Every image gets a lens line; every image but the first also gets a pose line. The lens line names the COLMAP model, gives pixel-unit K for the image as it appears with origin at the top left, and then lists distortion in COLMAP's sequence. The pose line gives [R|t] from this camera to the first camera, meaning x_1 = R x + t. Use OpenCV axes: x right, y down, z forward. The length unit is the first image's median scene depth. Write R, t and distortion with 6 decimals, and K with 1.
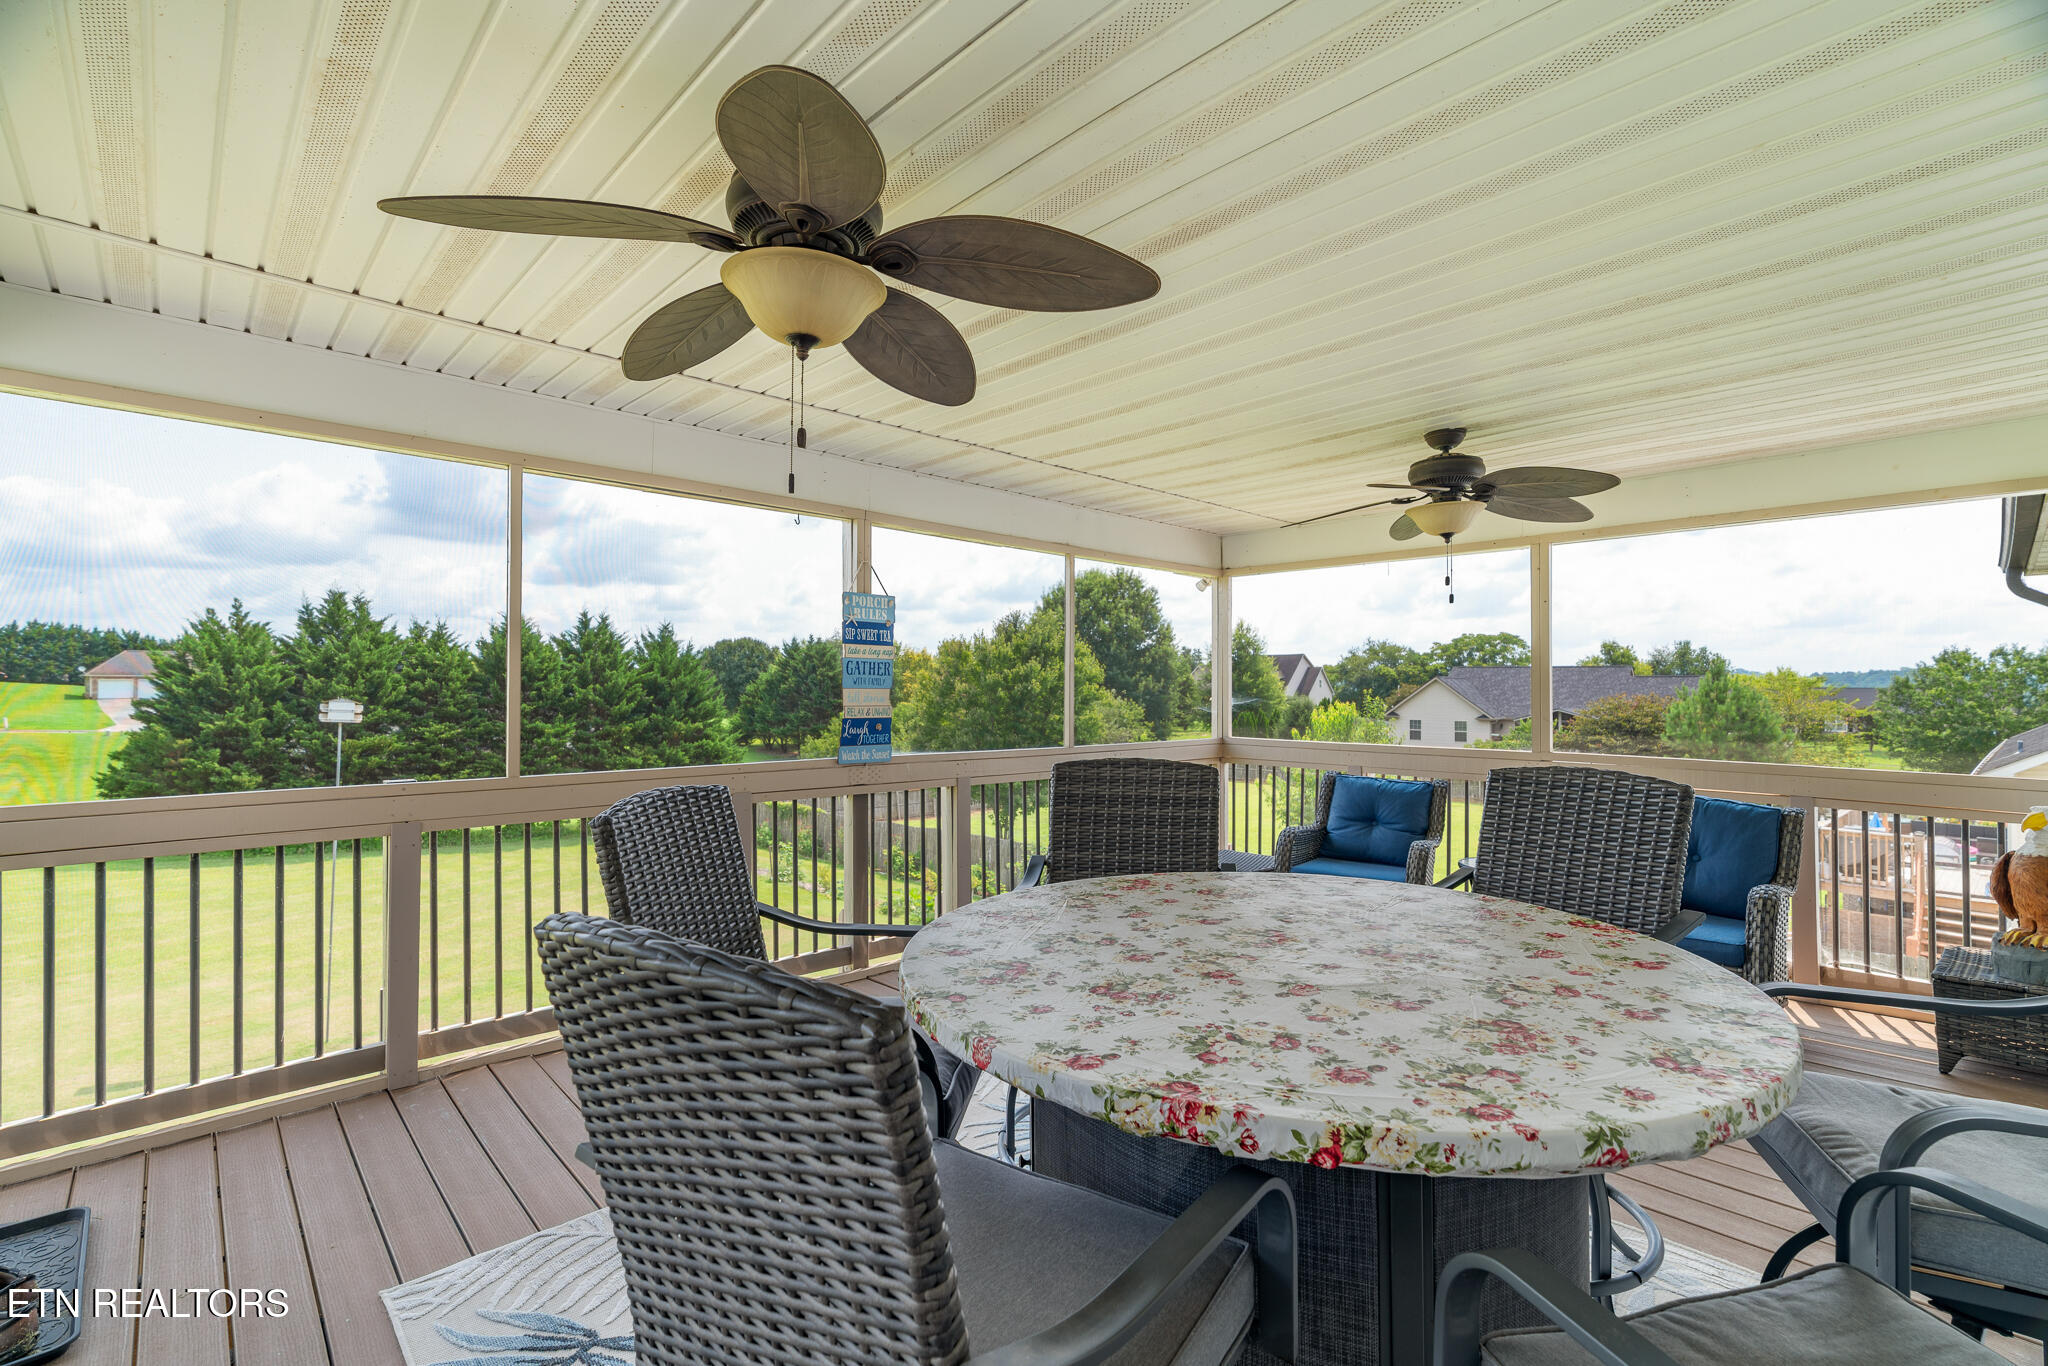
lens RADIAL K [[936.8, 0, 1006.4], [0, 936.8, 671.6], [0, 0, 1]] dist [-0.009301, 0.006731]
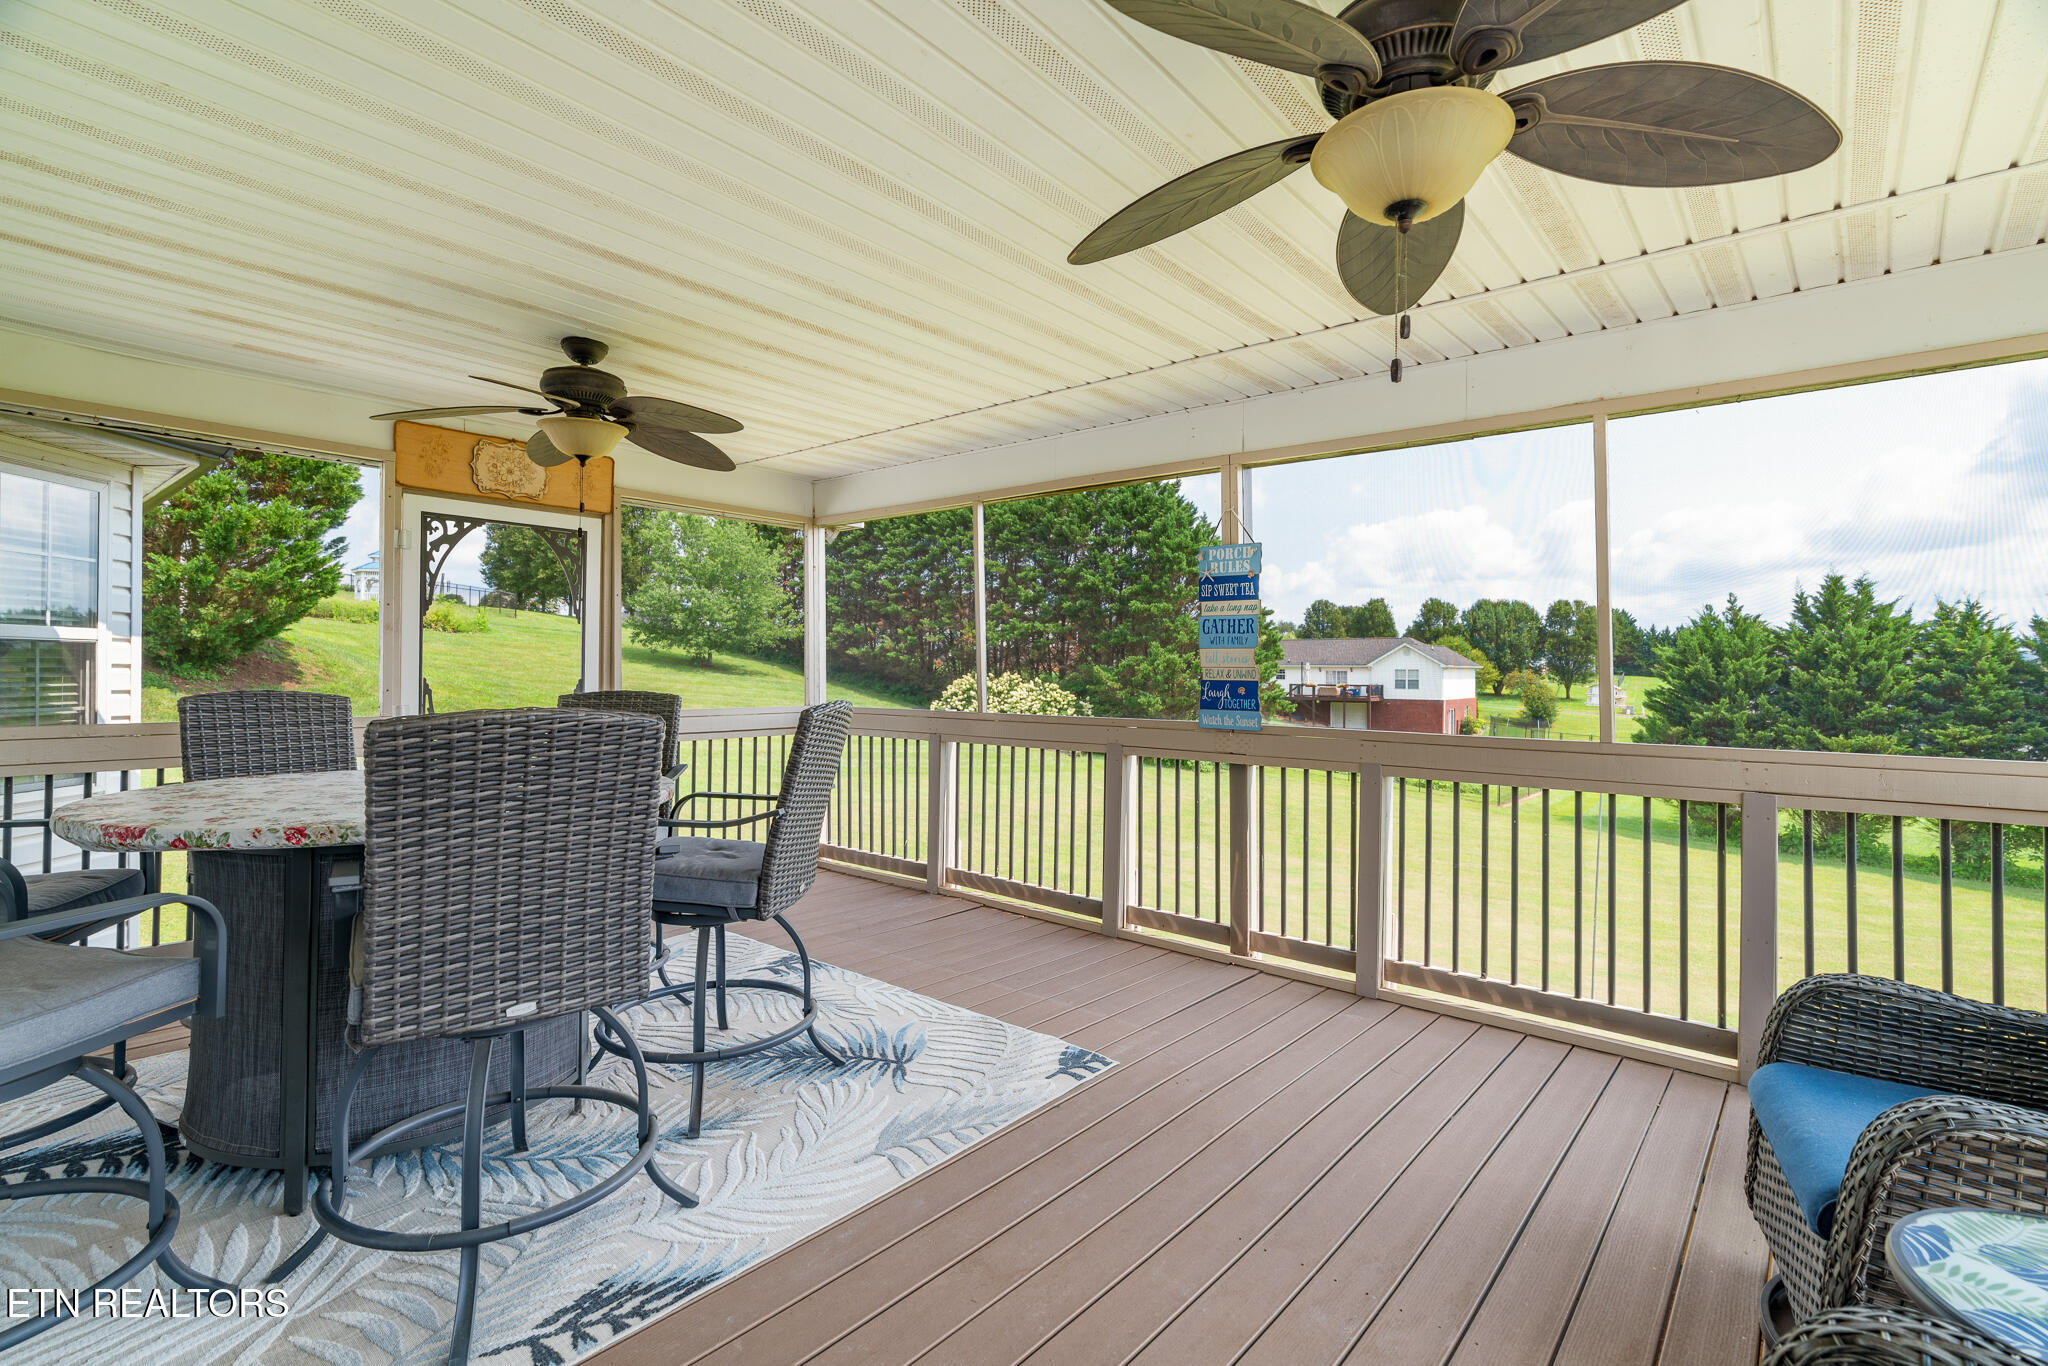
lens RADIAL K [[936.8, 0, 1023.5], [0, 936.8, 664.1], [0, 0, 1]] dist [-0.009301, 0.006731]
pose [[0.080977, -0.013880, -0.996619, 0.133664], [0.006412, 0.999890, -0.013405, 0.007929], [0.996695, -0.005304, 0.081057, 0.129637]]
